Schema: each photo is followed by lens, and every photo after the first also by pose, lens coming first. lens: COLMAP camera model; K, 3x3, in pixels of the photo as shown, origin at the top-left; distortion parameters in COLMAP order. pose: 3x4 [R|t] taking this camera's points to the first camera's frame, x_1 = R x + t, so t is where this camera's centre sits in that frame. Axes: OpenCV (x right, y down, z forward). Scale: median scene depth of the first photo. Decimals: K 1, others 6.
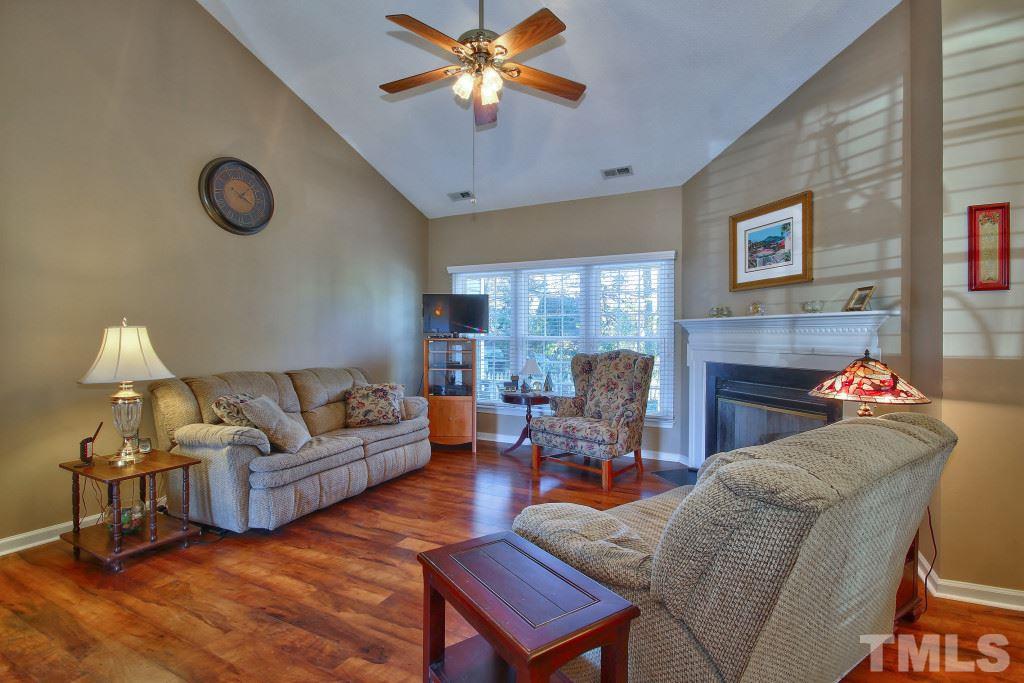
lens RADIAL K [[470.5, 0, 517.8], [0, 470.5, 345.5], [0, 0, 1]] dist [0.000194, -0.000206]
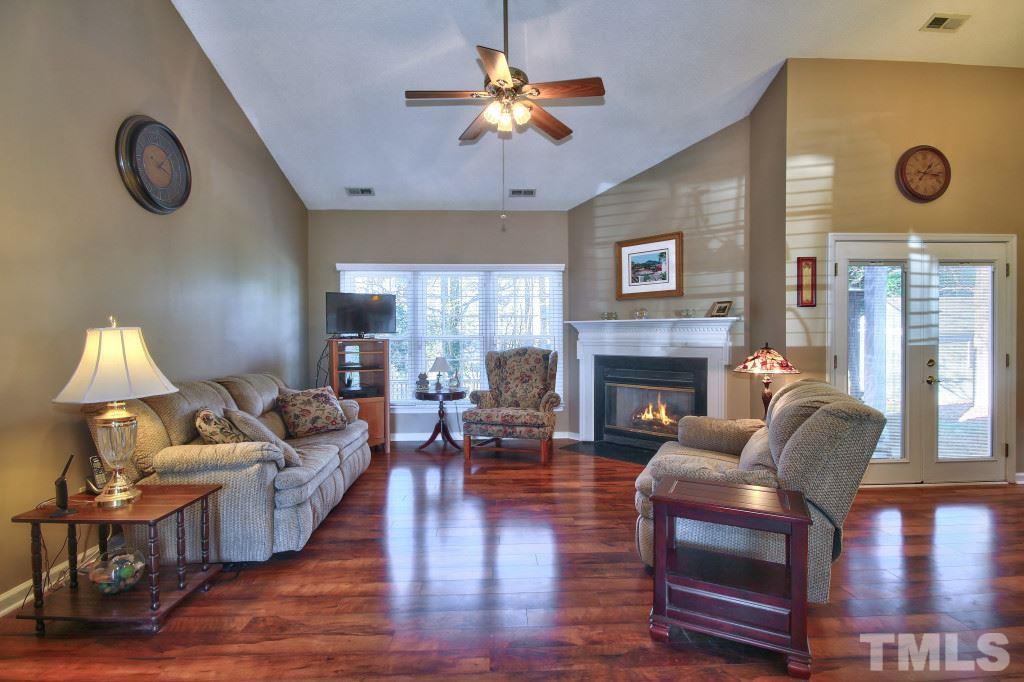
lens RADIAL K [[470.5, 0, 517.8], [0, 470.5, 345.0], [0, 0, 1]] dist [0.000194, -0.000206]
pose [[0.874780, -0.018586, 0.484163, -0.451828], [0.018031, 0.999821, 0.005803, -0.003210], [-0.484184, 0.003653, 0.874958, -0.003269]]
